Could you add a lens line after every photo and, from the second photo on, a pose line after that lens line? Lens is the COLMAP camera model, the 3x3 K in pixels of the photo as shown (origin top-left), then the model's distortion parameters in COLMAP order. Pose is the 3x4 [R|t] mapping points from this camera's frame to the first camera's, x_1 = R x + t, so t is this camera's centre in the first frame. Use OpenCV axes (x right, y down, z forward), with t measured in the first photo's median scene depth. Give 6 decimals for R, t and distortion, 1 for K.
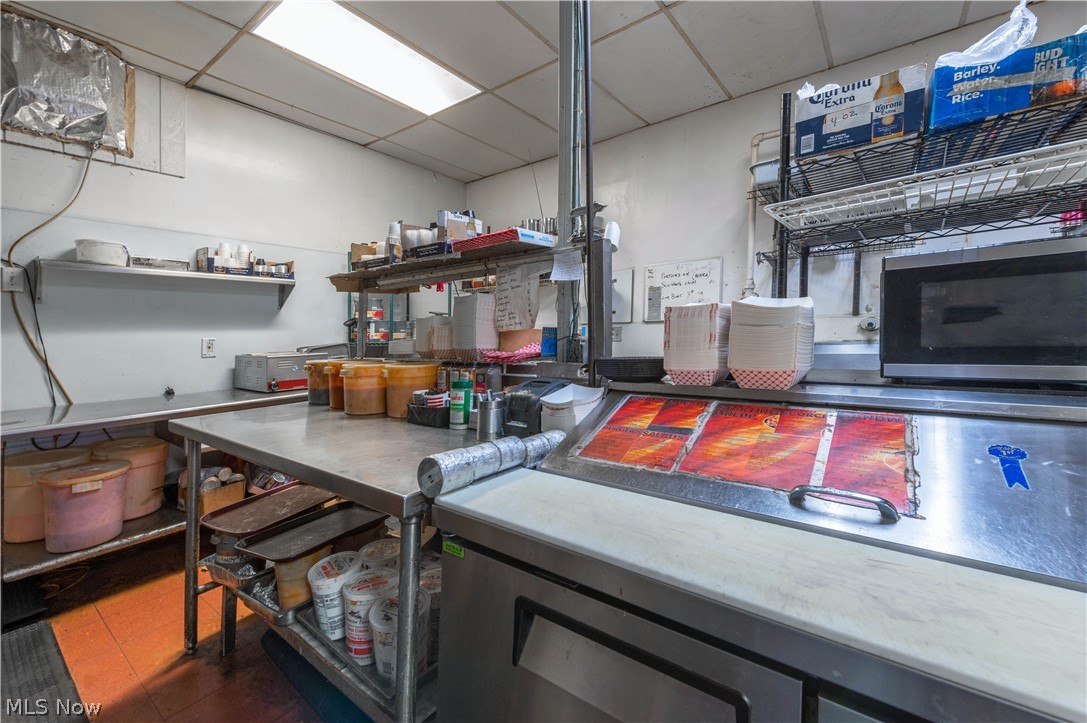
lens RADIAL K [[461.8, 0, 538.6], [0, 461.8, 314.4], [0, 0, 1]] dist [0.020854, 0.000364]
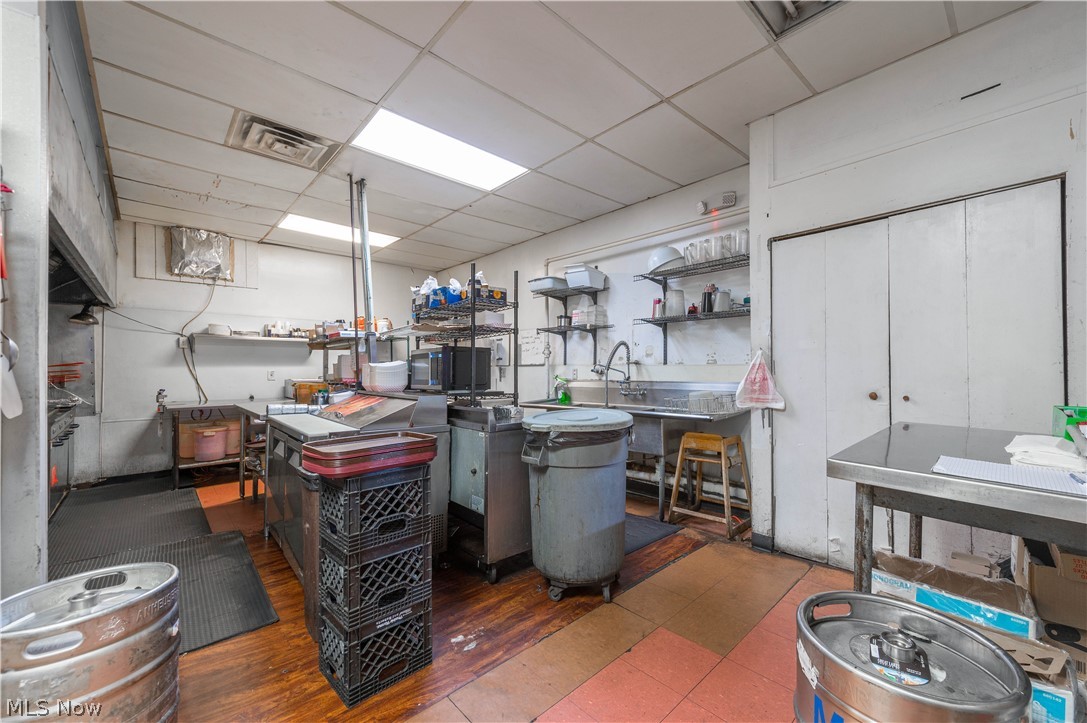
lens RADIAL K [[427.8, 0, 558.6], [0, 427.8, 359.8], [0, 0, 1]] dist [0.011122, -0.000251]
pose [[0.987783, 0.014604, -0.155151, 0.847308], [-0.011488, 0.999714, 0.020961, -0.049239], [0.155413, -0.018923, 0.987668, -0.653016]]
